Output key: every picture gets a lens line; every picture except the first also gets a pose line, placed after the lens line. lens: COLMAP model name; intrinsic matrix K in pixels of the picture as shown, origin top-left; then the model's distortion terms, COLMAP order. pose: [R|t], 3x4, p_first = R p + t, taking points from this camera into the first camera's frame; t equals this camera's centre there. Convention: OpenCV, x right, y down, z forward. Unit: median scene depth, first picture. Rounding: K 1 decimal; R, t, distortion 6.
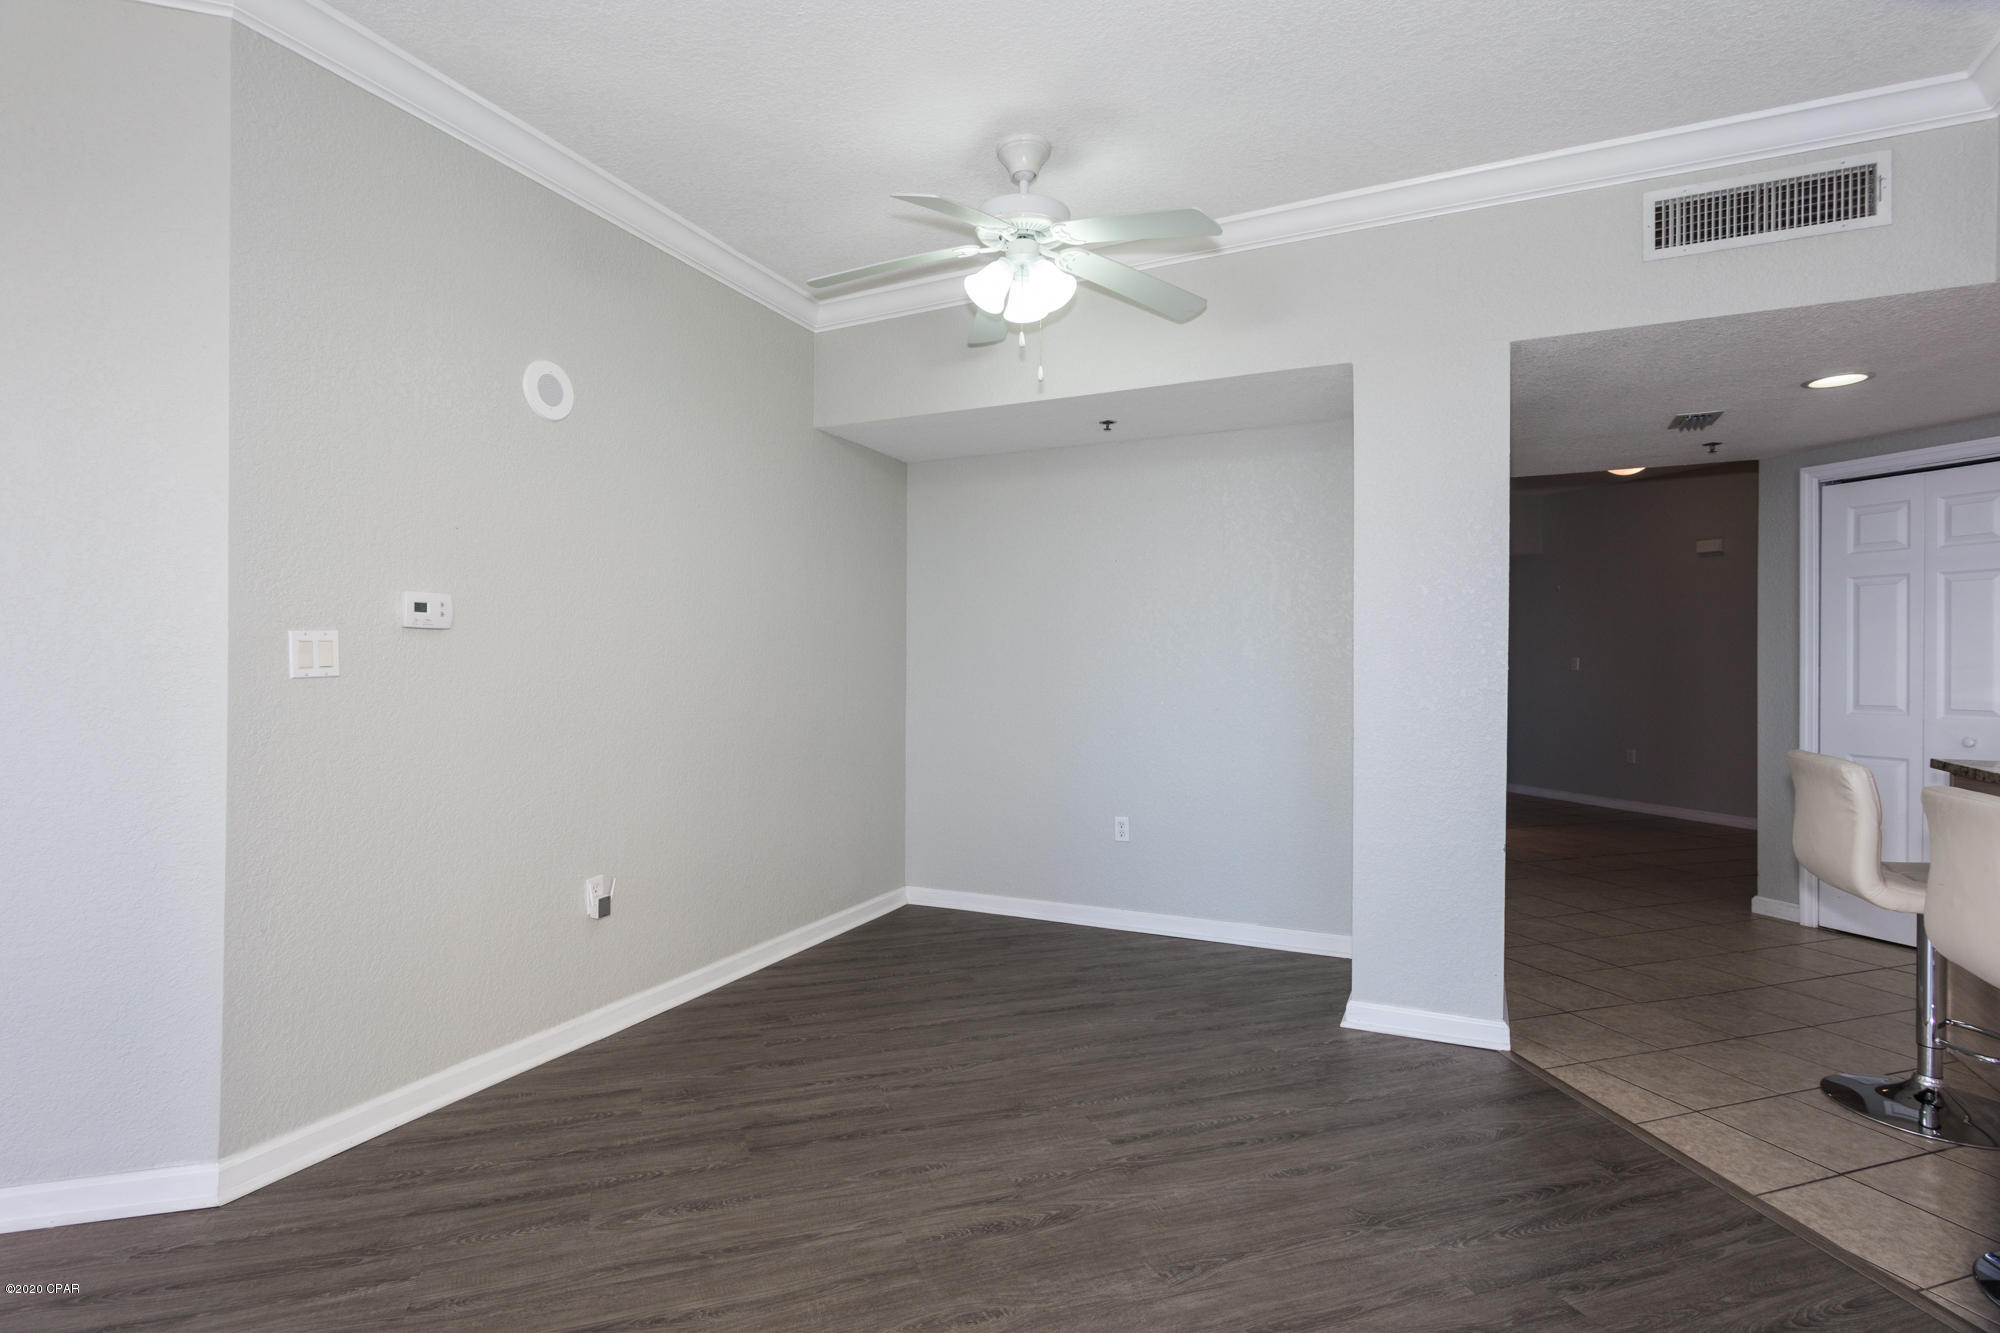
lens RADIAL K [[991.3, 0, 979.1], [0, 991.3, 664.7], [0, 0, 1]] dist [0.000278, 0.000043]
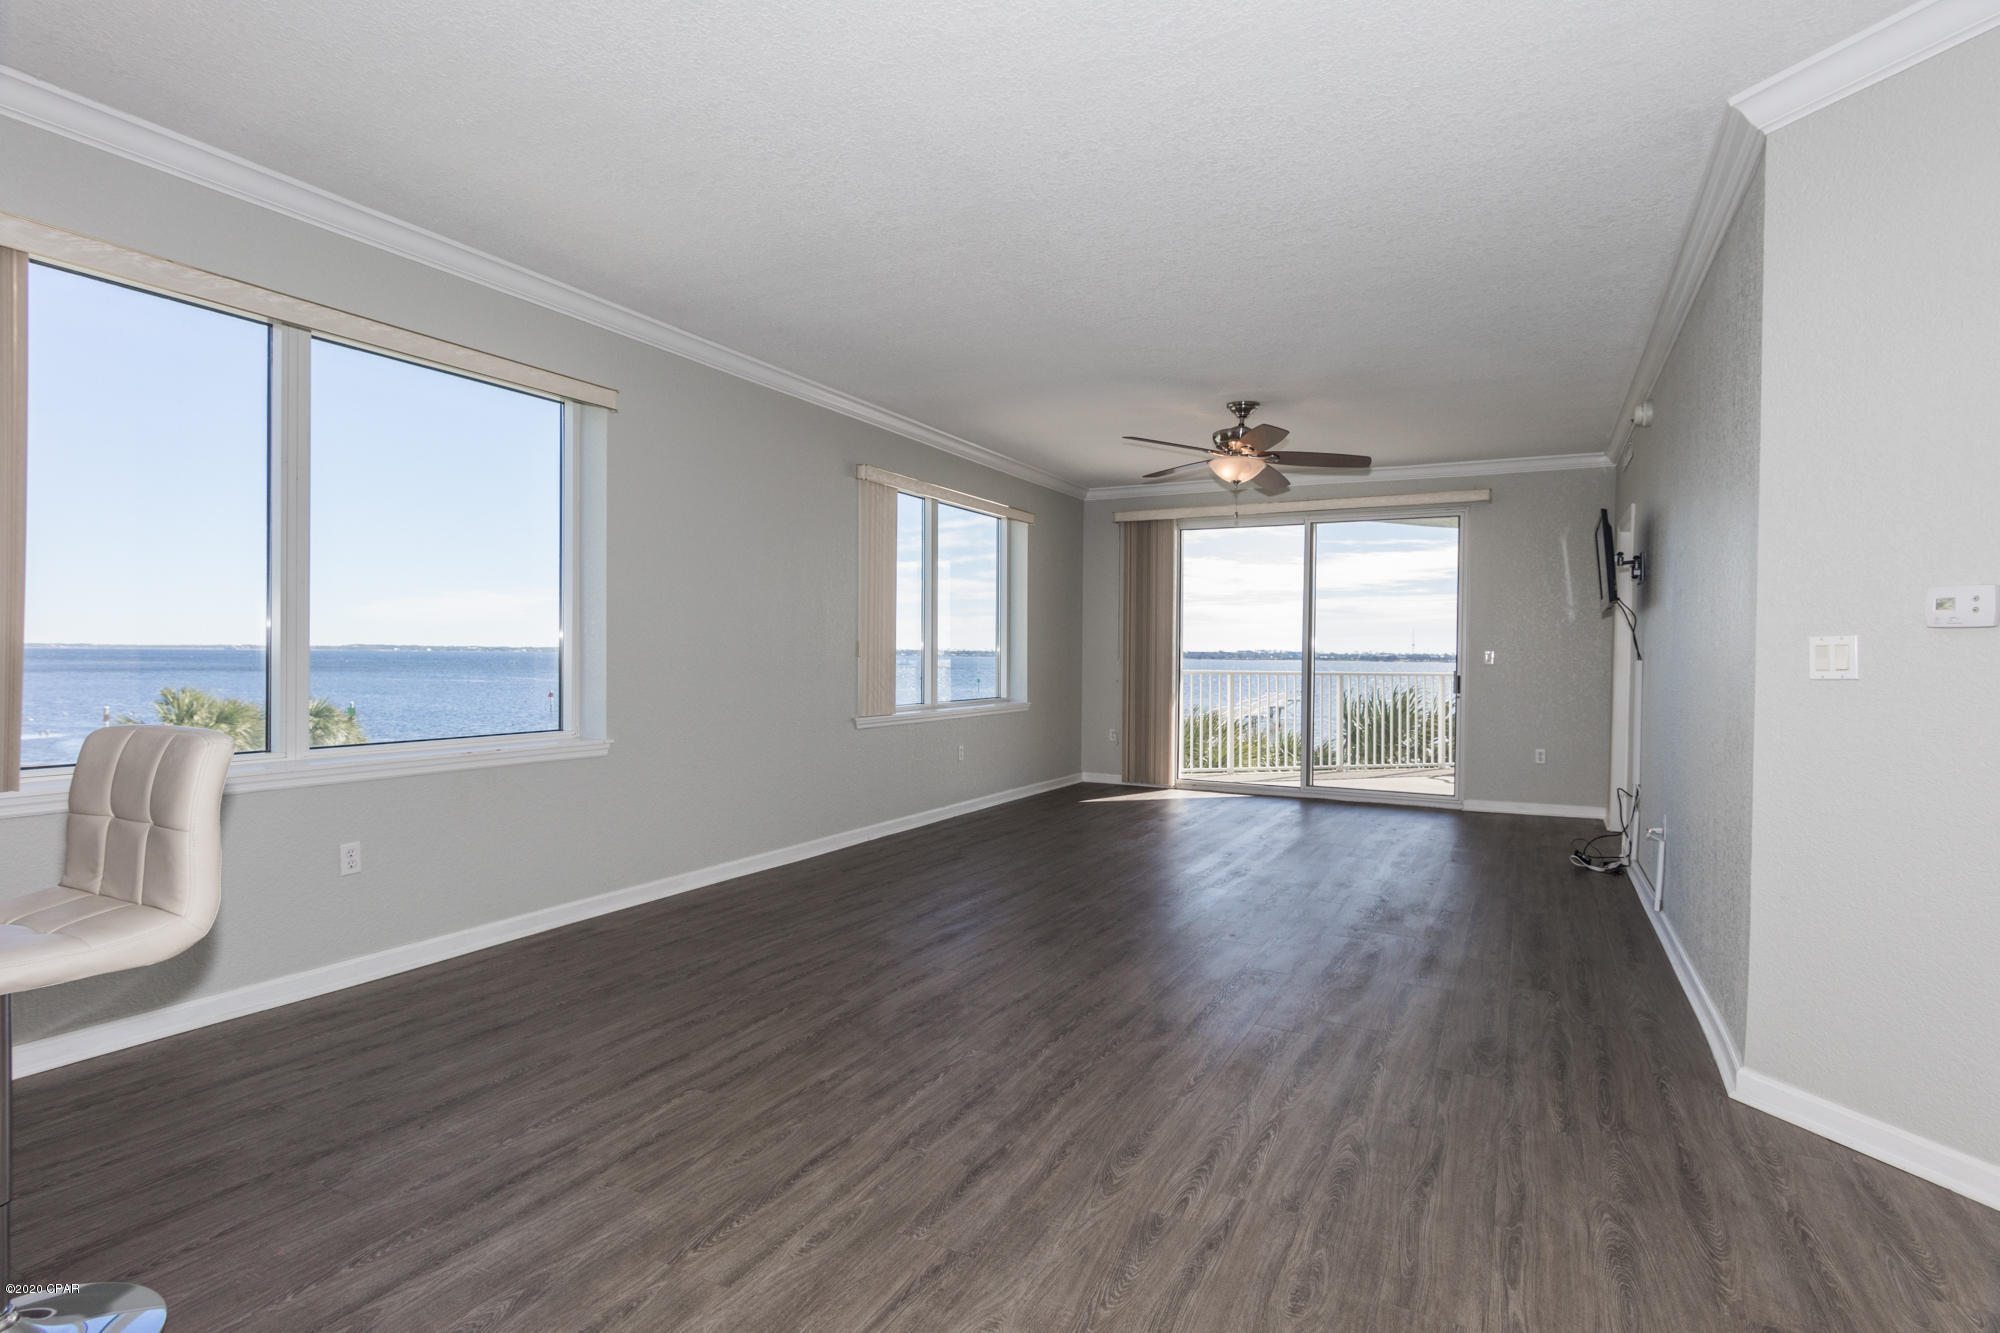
lens RADIAL K [[1007.4, 0, 991.2], [0, 1007.4, 666.5], [0, 0, 1]] dist [-0.000211, -0.000584]
pose [[-0.729523, -0.002819, -0.683950, 0.666383], [-0.016243, 0.999781, 0.013204, -0.000598], [0.683763, 0.020741, -0.729409, 1.080038]]
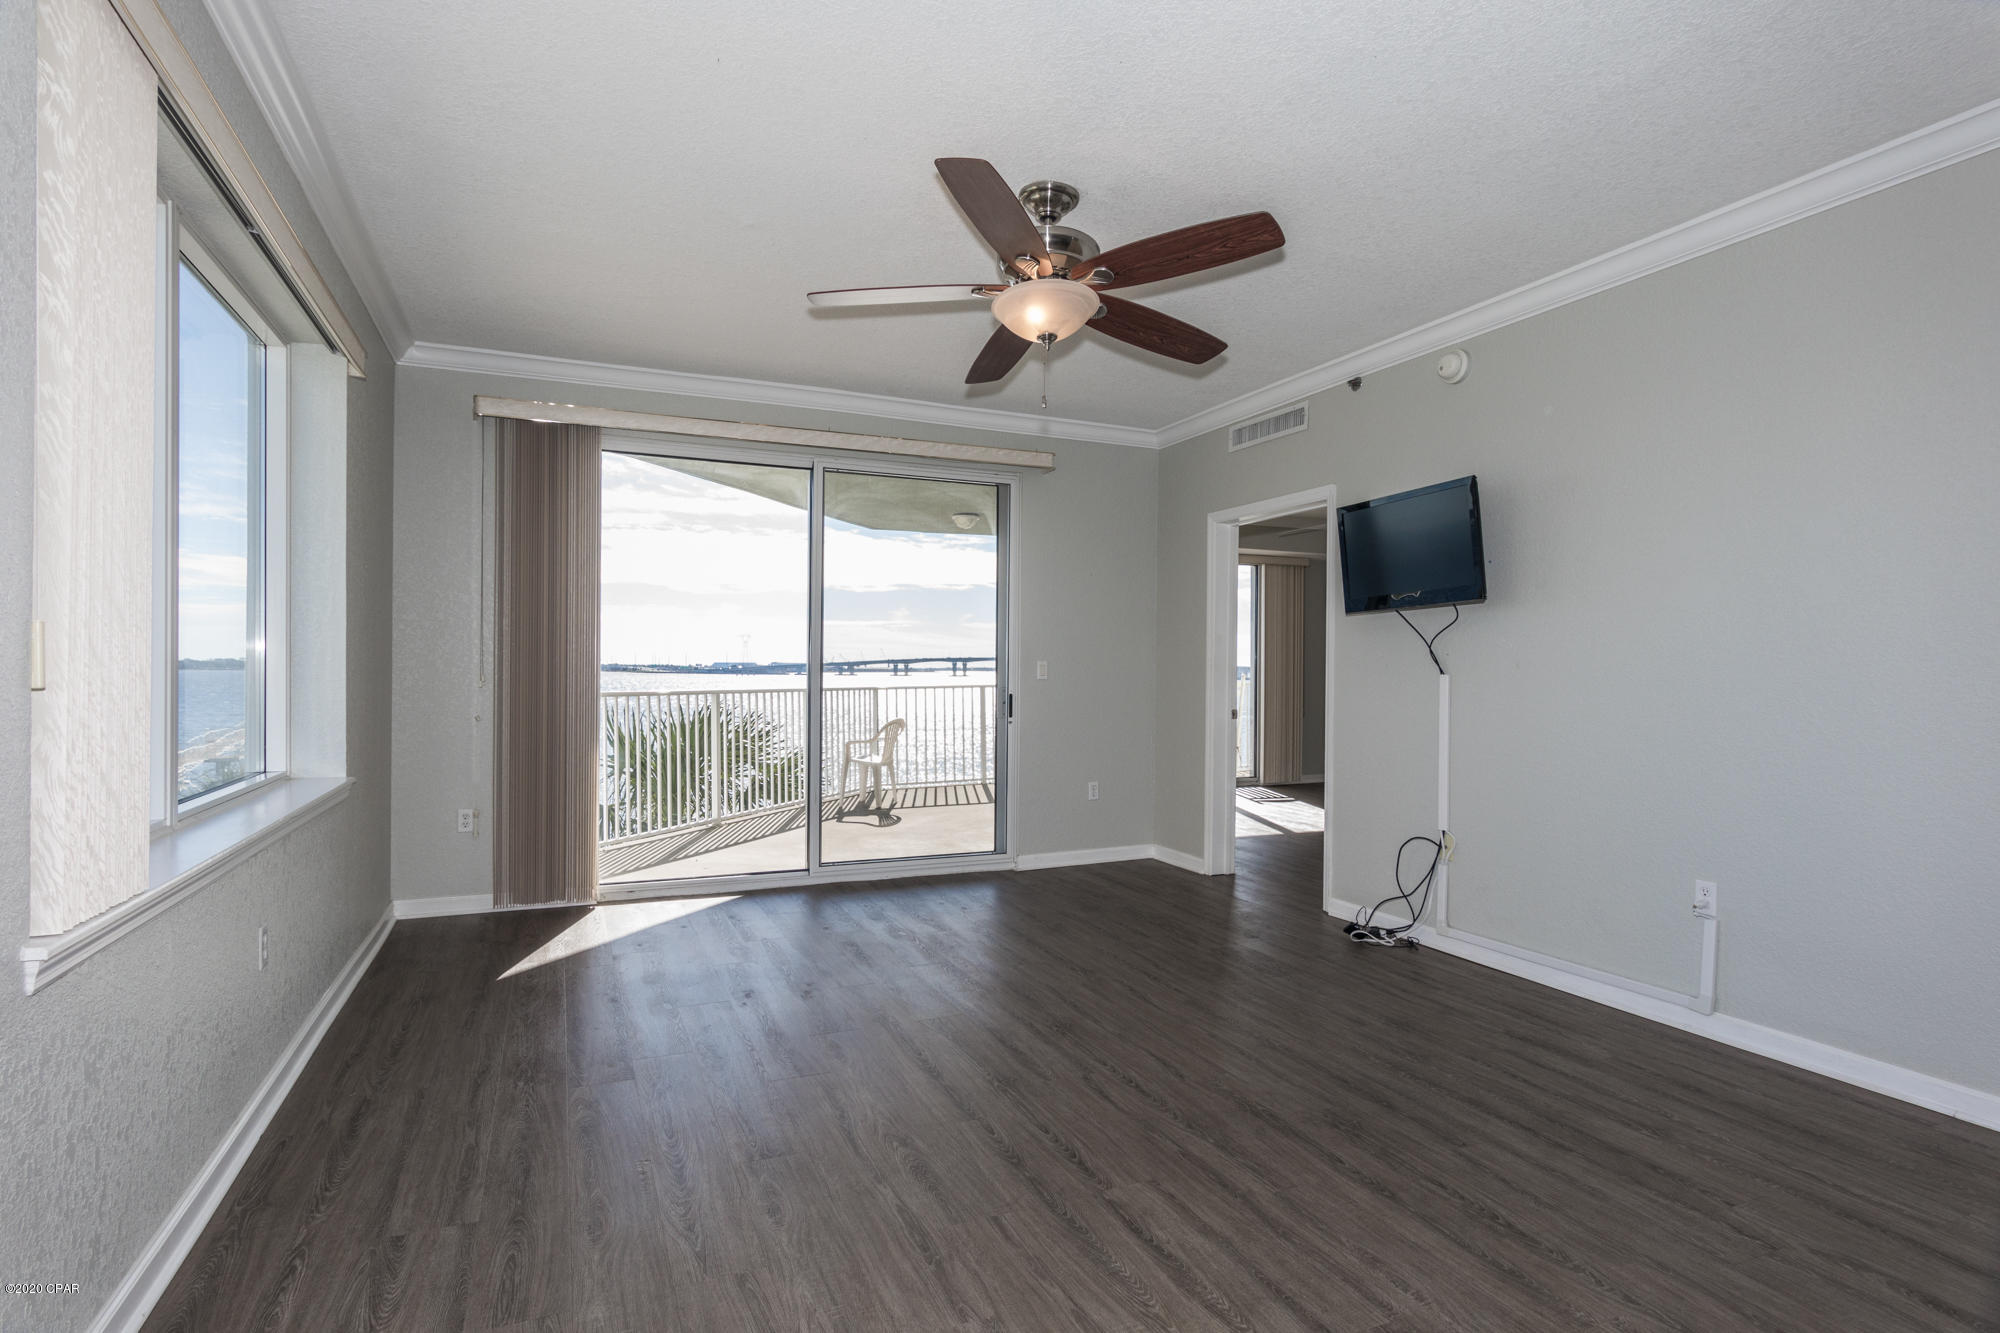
lens RADIAL K [[1003.1, 0, 987.6], [0, 1003.1, 669.7], [0, 0, 1]] dist [0.001358, 0.000166]
pose [[0.079301, -0.004354, -0.996841, -0.157206], [-0.010361, 0.999933, -0.005192, 0.000076], [0.996797, 0.010740, 0.079250, -0.426261]]
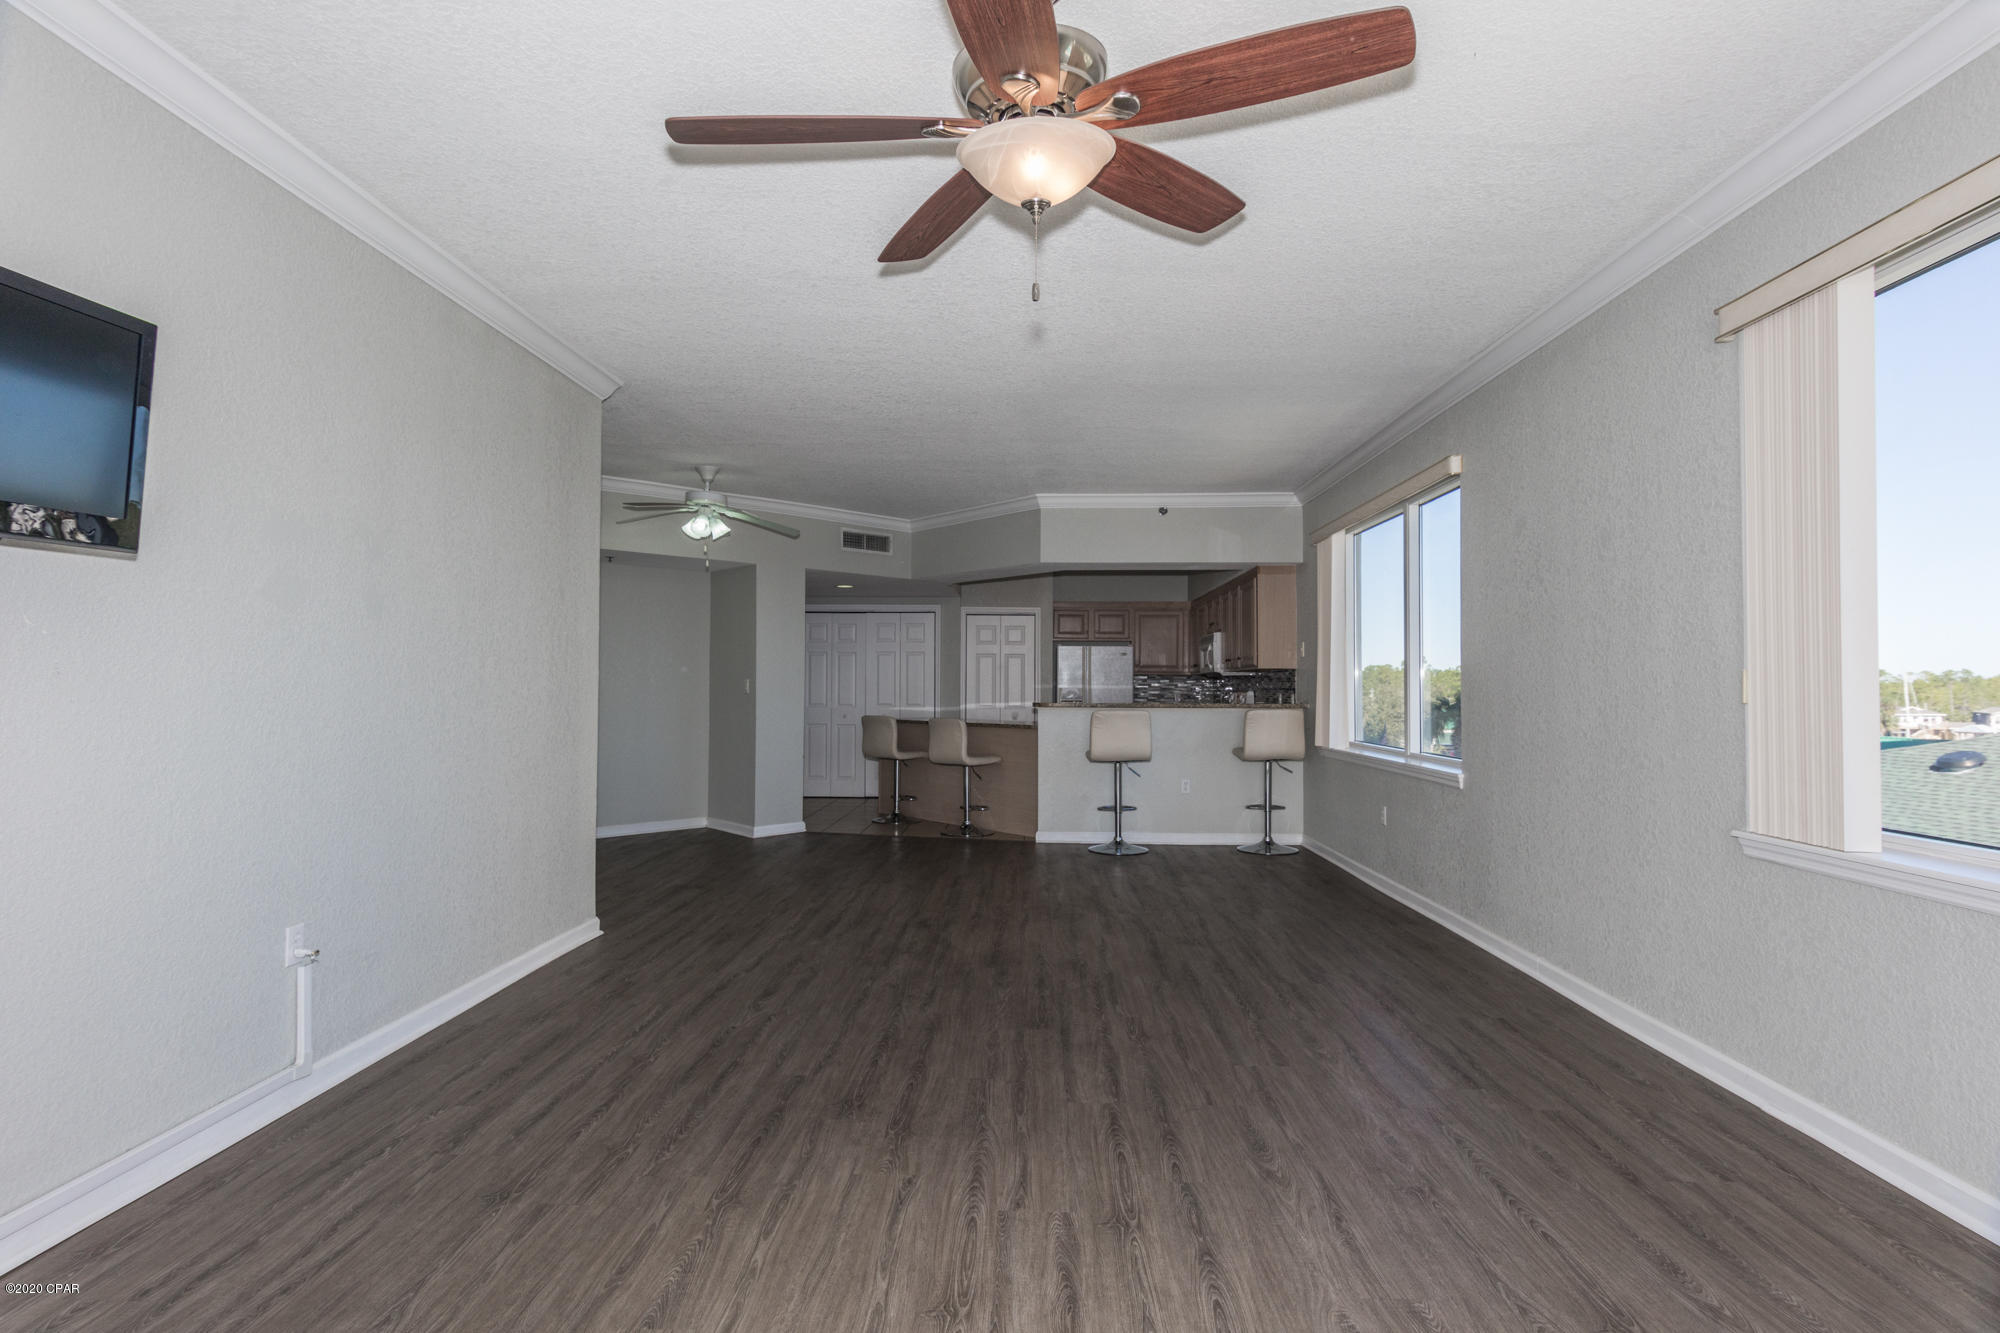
lens RADIAL K [[992.4, 0, 1000.0], [0, 992.4, 666.5], [0, 0, 1]] dist [0.001813, -0.000337]
pose [[0.348562, 0.016708, 0.937137, -2.154328], [0.001430, 0.999830, -0.018358, -0.009289], [-0.937285, 0.007739, 0.348479, -0.518994]]
